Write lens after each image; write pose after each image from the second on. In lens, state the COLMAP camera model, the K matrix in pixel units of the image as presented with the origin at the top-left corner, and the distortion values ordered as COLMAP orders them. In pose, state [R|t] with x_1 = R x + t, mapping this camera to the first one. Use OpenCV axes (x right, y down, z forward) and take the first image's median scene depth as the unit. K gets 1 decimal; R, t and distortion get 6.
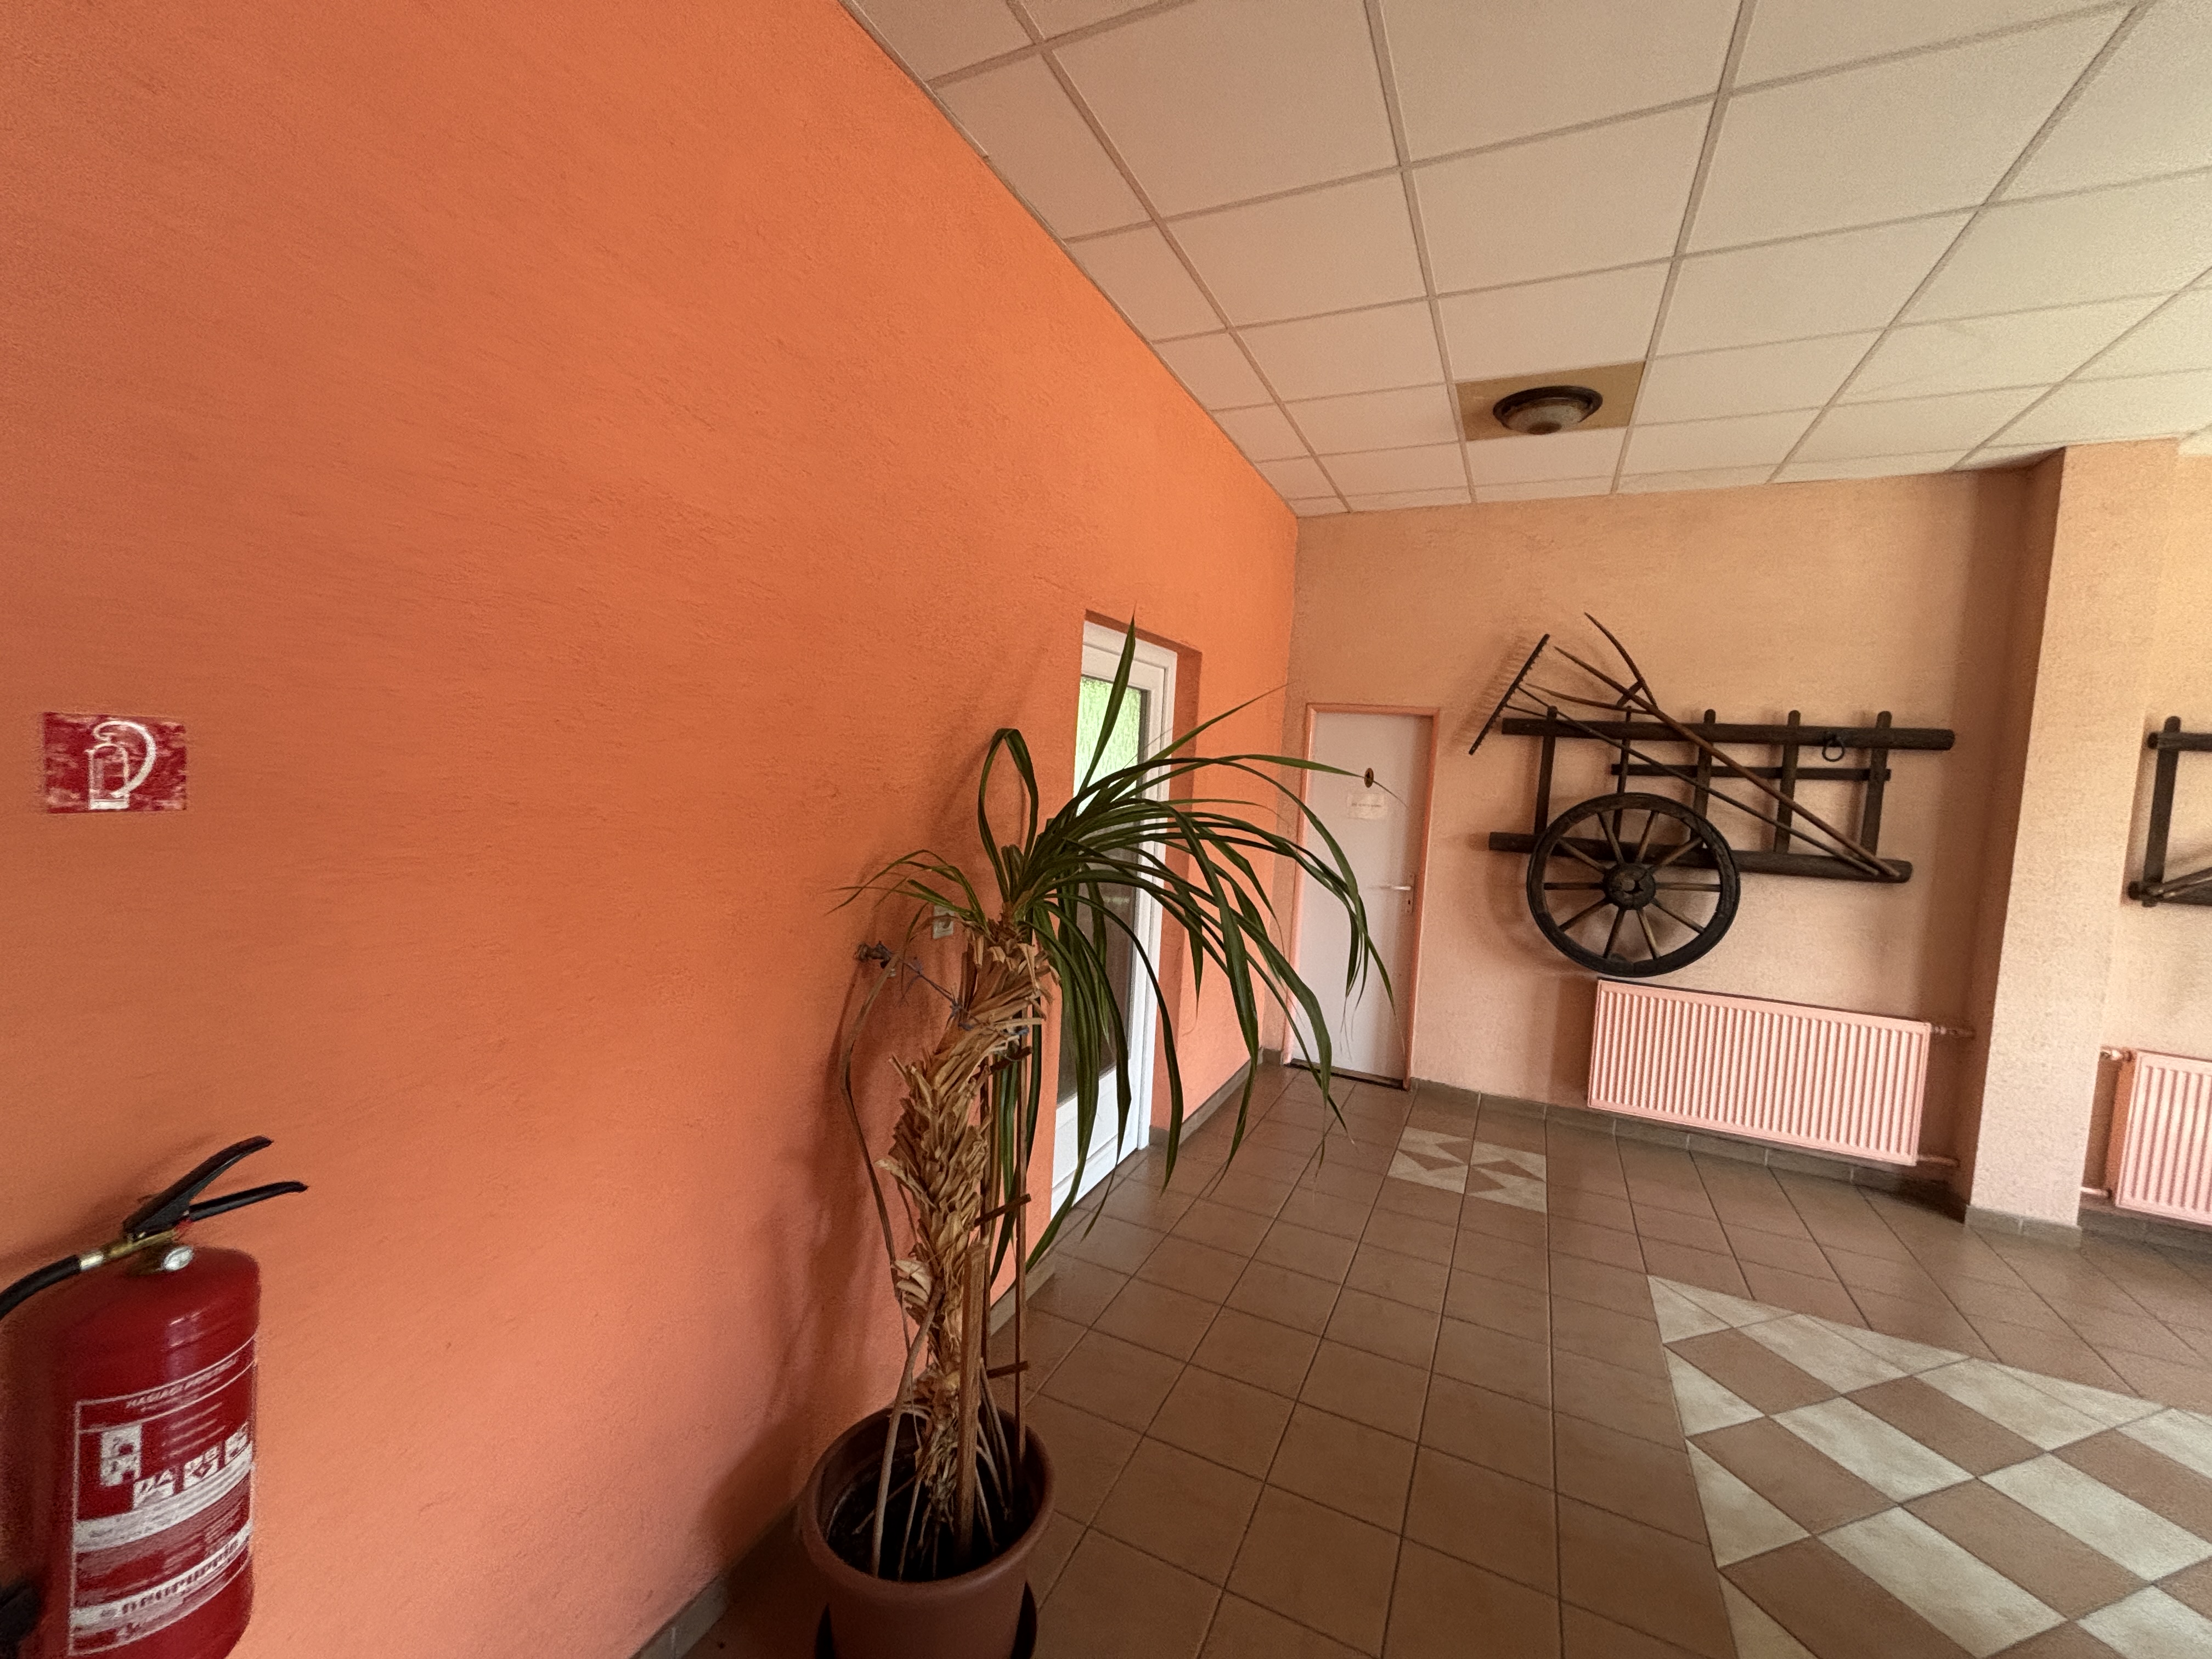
lens RADIAL K [[895.3, 0, 1110.0], [0, 895.3, 826.5], [0, 0, 1]] dist [0.002880, -0.000559]
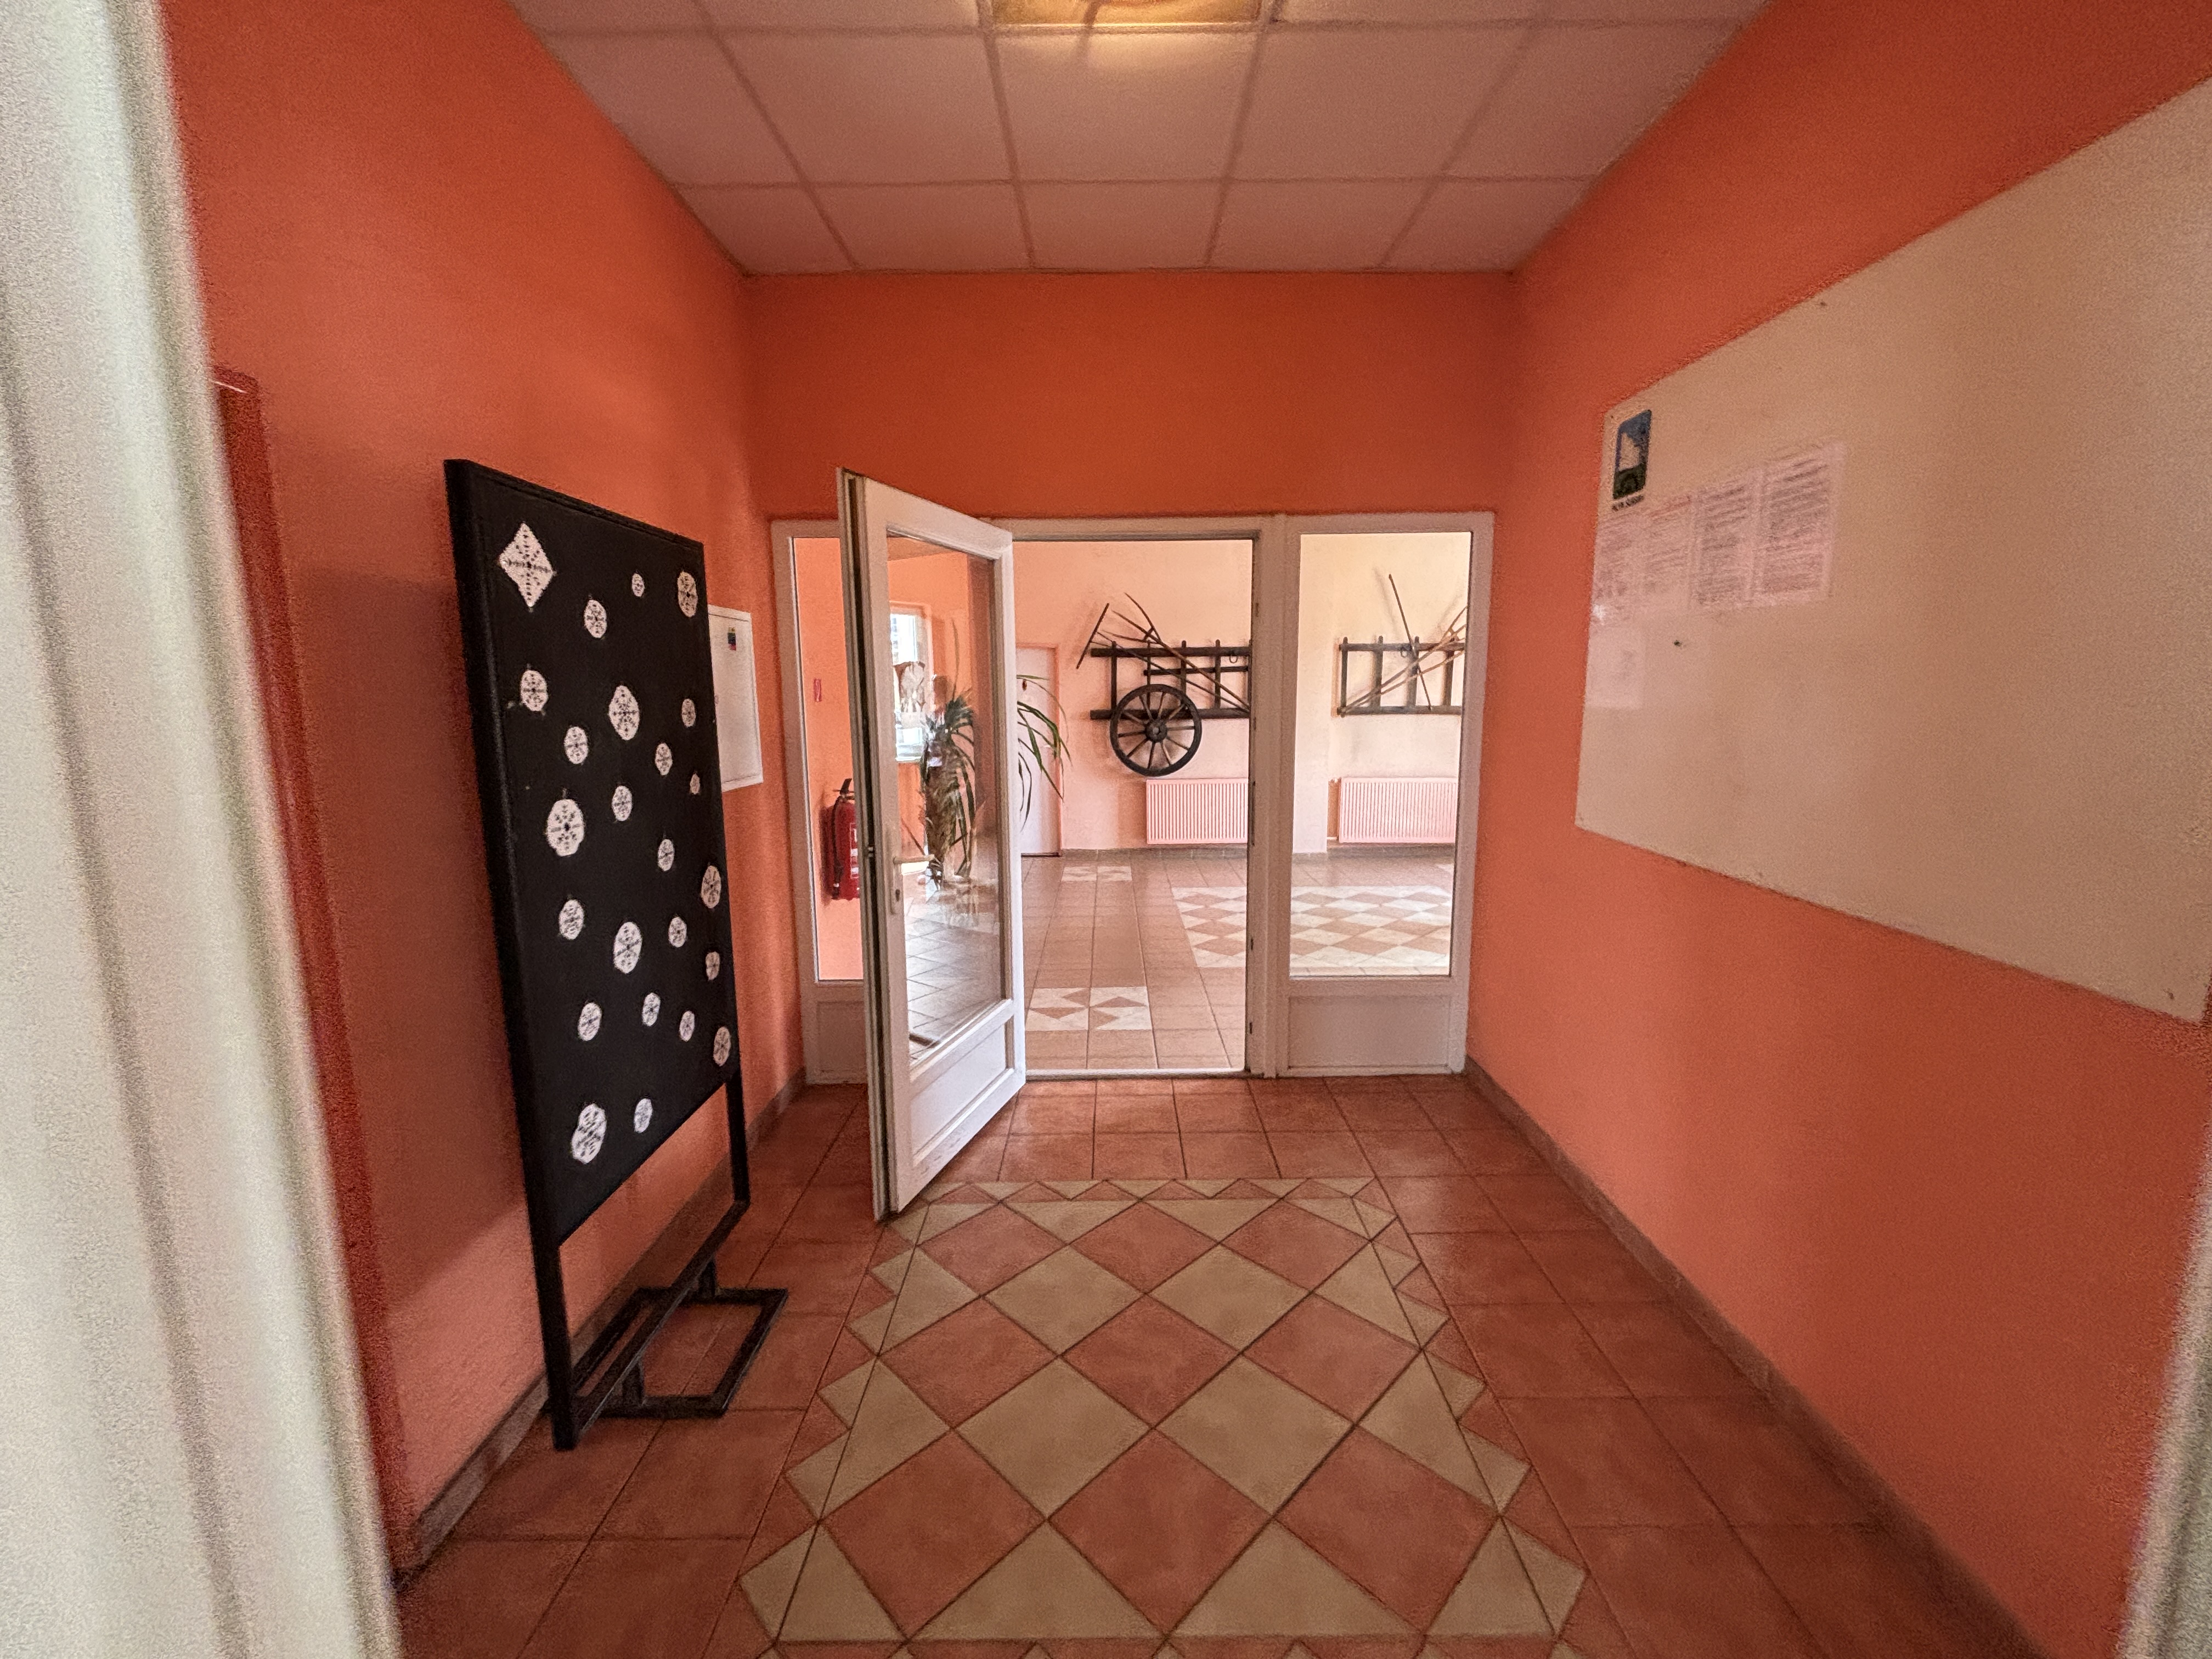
lens RADIAL K [[895.3, 0, 1105.5], [0, 895.3, 819.4], [0, 0, 1]] dist [0.002880, -0.000559]
pose [[0.904154, -0.126782, 0.407961, -0.366019], [0.088125, 0.989761, 0.112278, 0.027235], [-0.418019, -0.065565, 0.906069, -0.781799]]
